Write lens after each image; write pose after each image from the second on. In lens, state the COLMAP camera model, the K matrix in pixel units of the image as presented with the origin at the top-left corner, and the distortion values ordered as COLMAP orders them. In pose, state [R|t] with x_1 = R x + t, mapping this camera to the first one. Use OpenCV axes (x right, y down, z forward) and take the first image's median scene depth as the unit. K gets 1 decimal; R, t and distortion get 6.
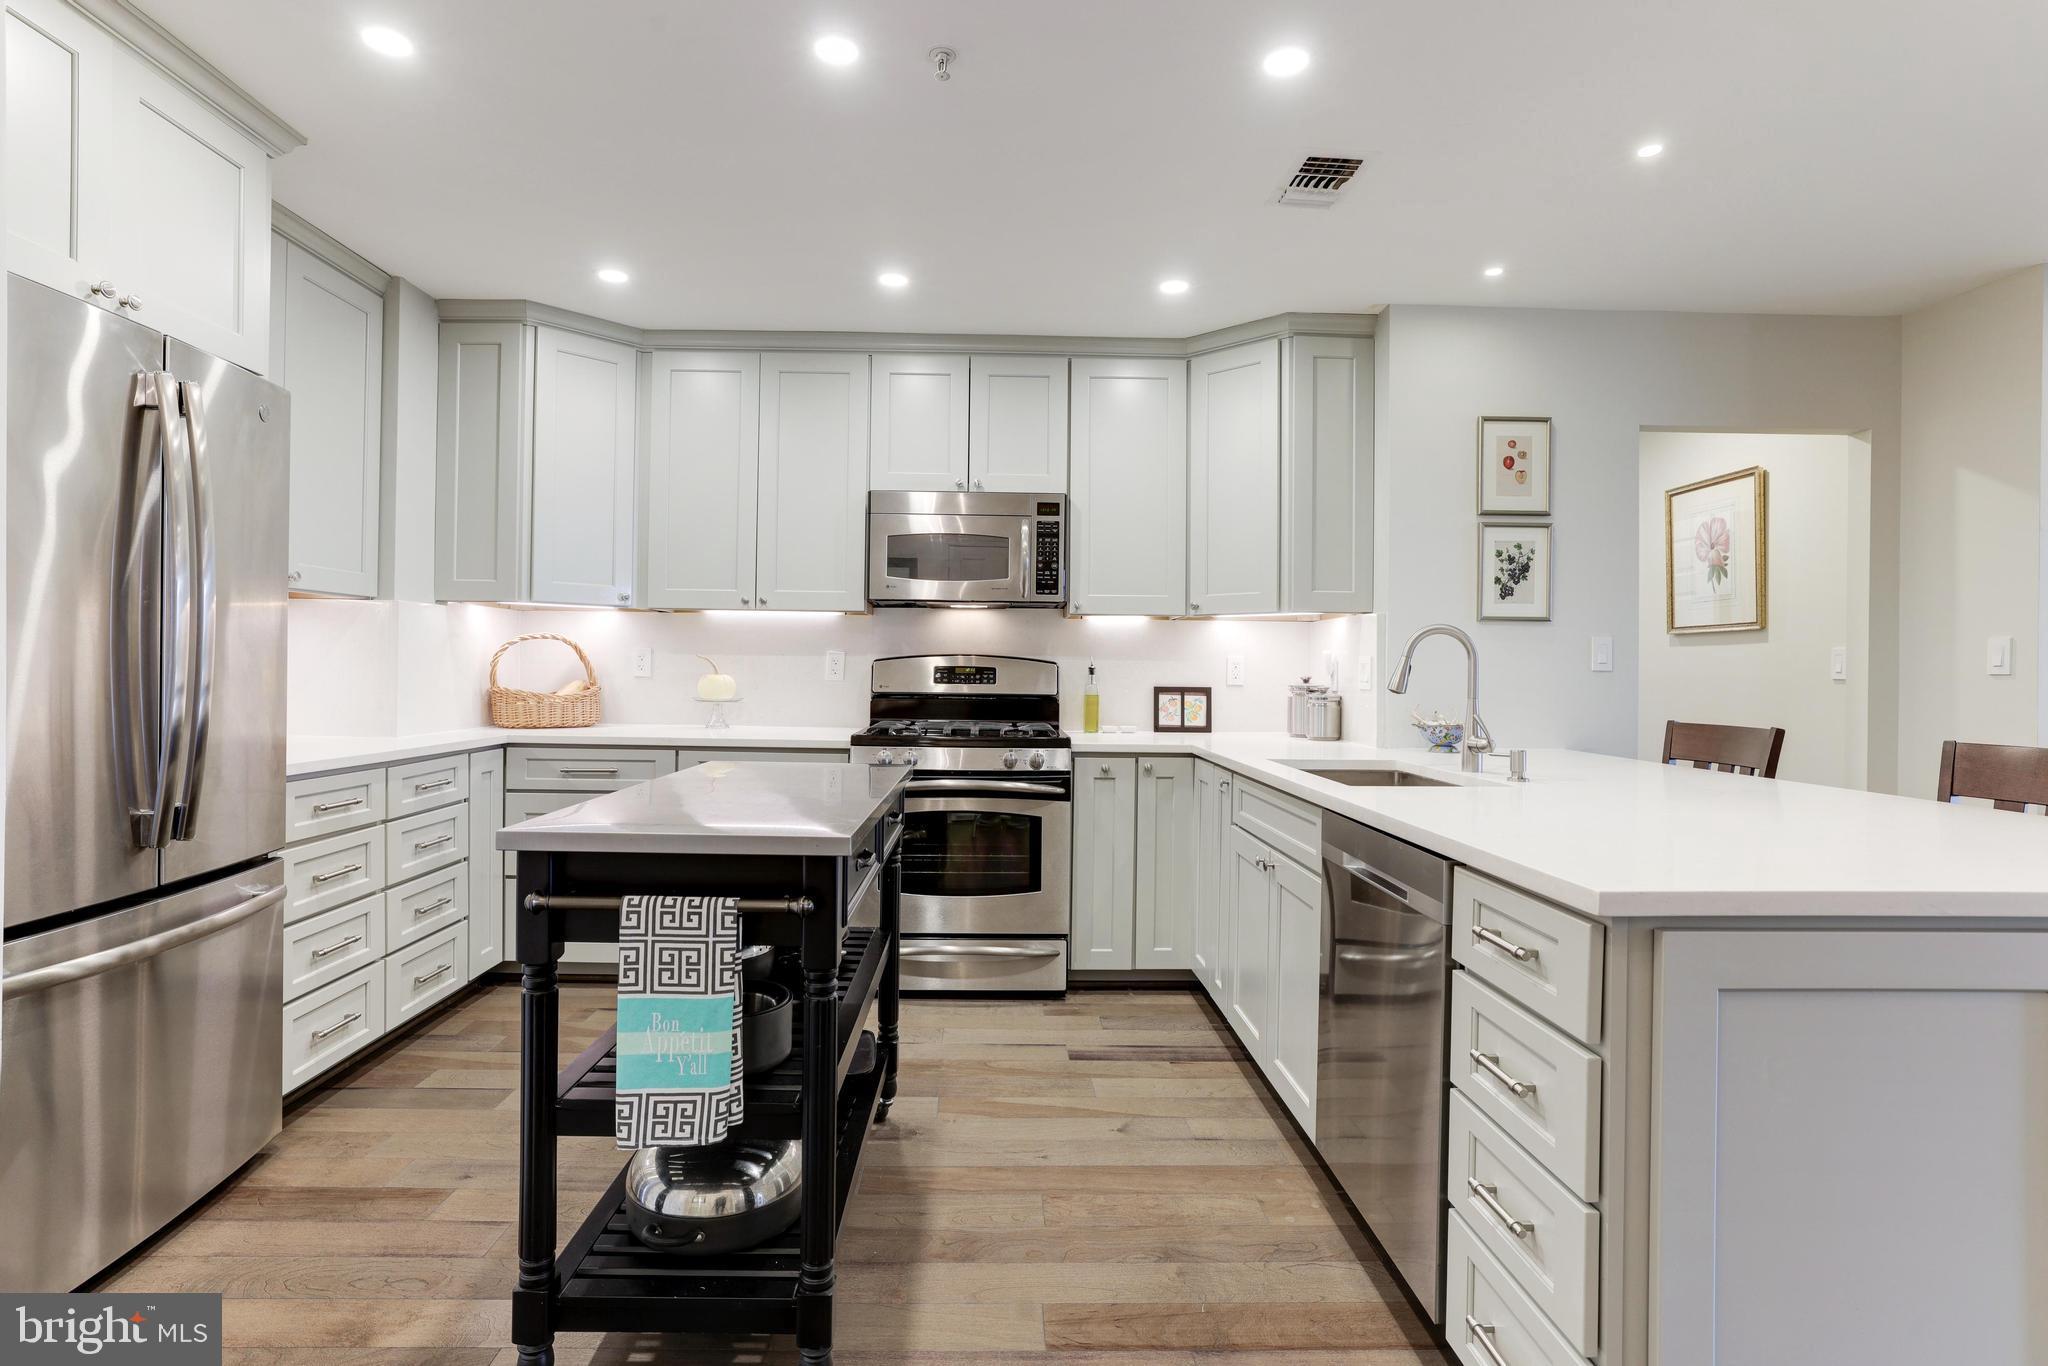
lens RADIAL K [[1012.9, 0, 1024.1], [0, 1012.9, 658.6], [0, 0, 1]] dist [-0.013302, 0.000574]
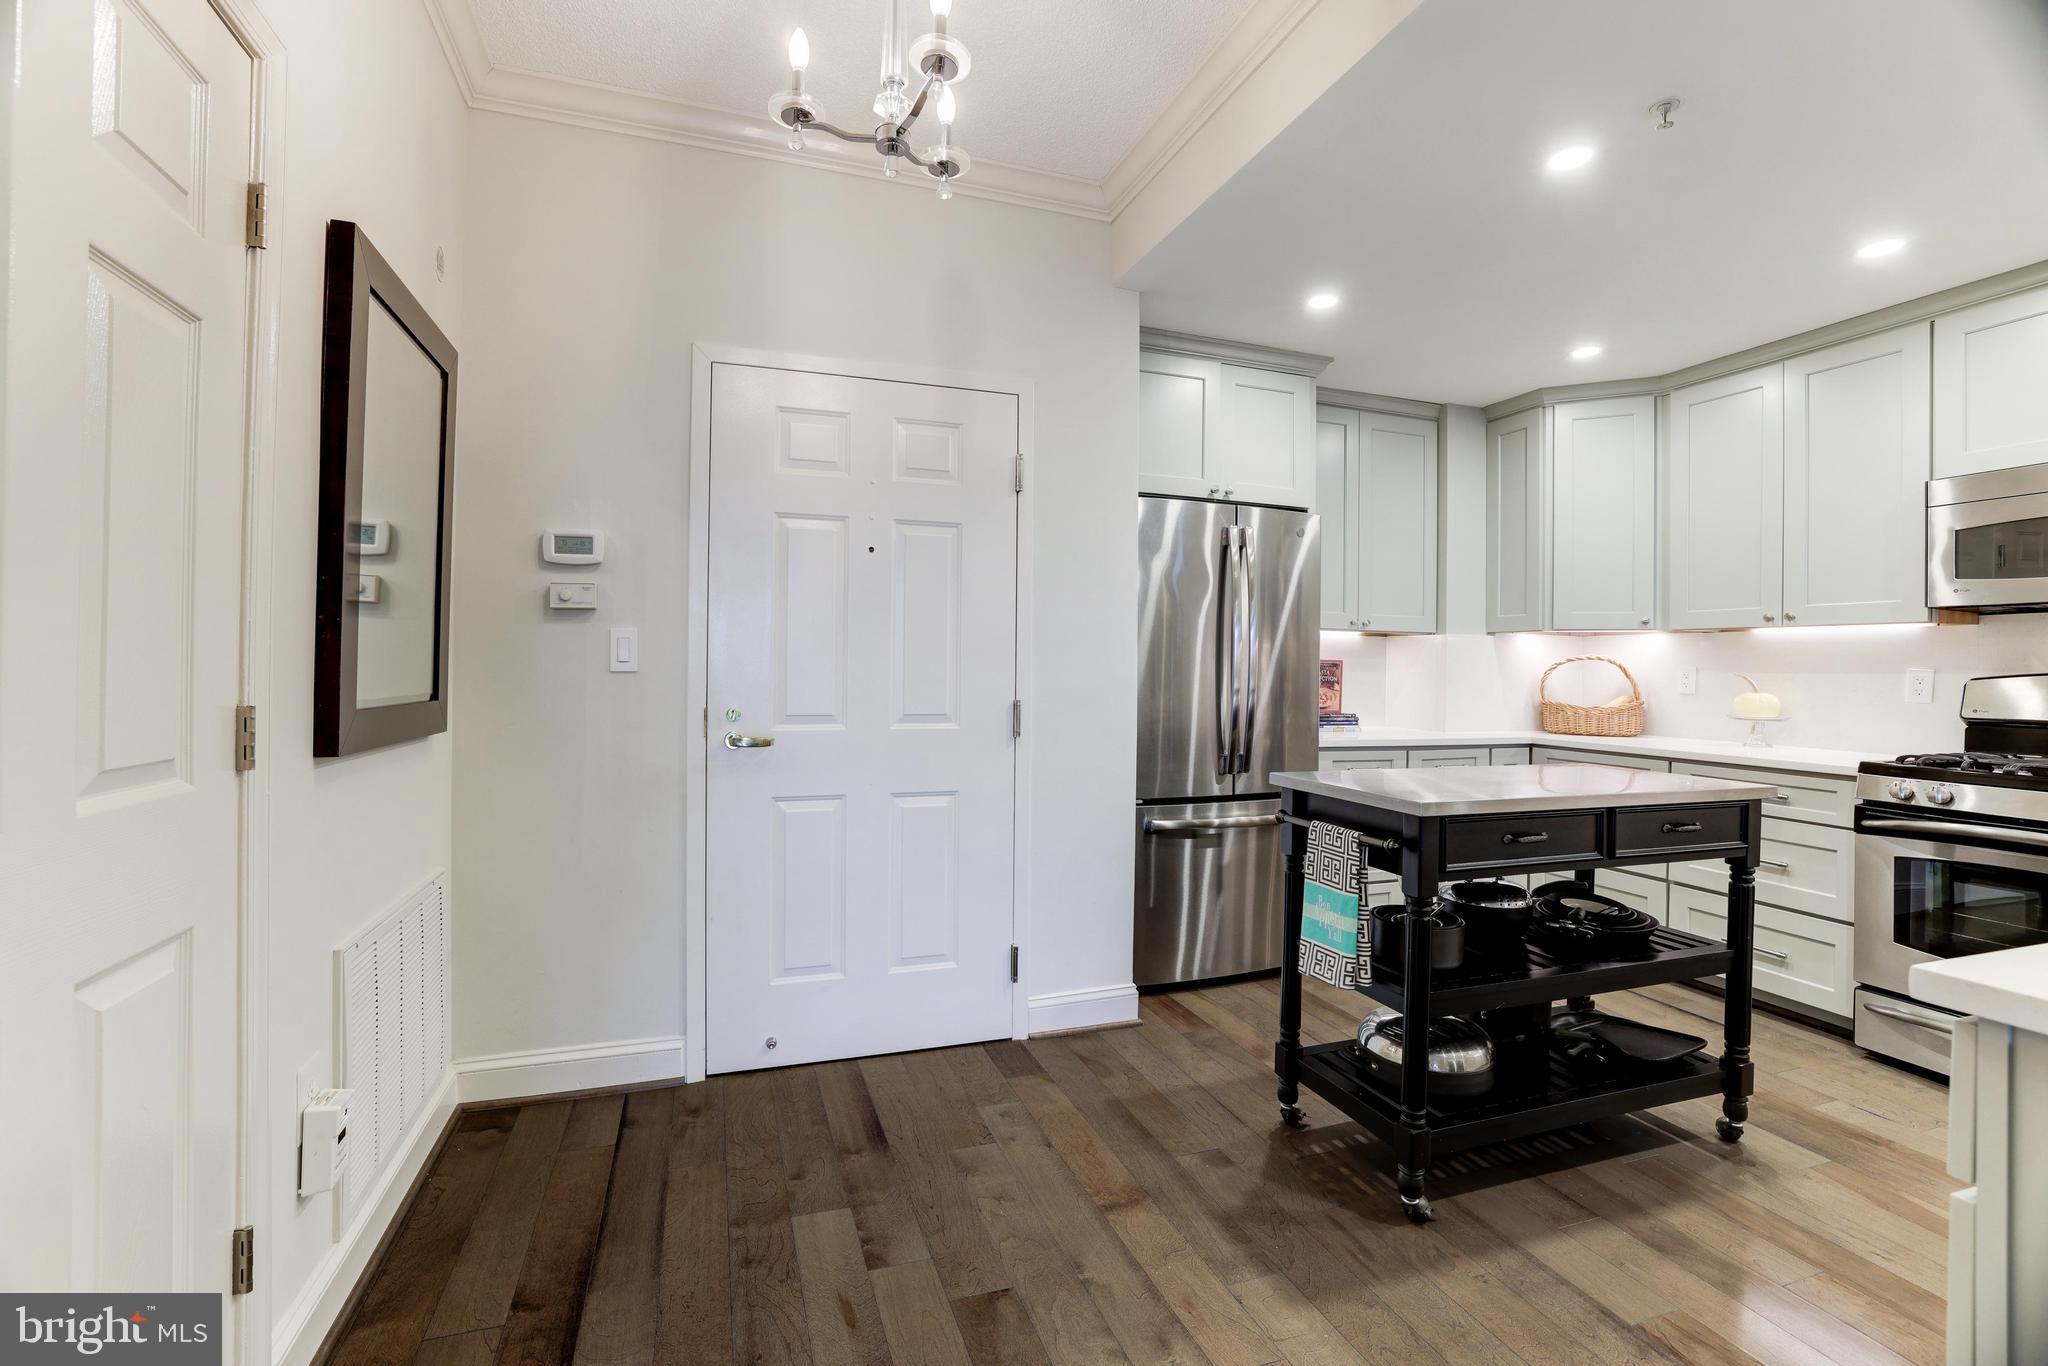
lens RADIAL K [[888.4, 0, 996.9], [0, 888.4, 671.1], [0, 0, 1]] dist [-0.031054, 0.011543]
pose [[0.290366, -0.004888, -0.956903, 0.341716], [-0.005059, 0.999965, -0.006643, 0.004083], [0.956902, 0.006770, 0.290332, 0.044288]]
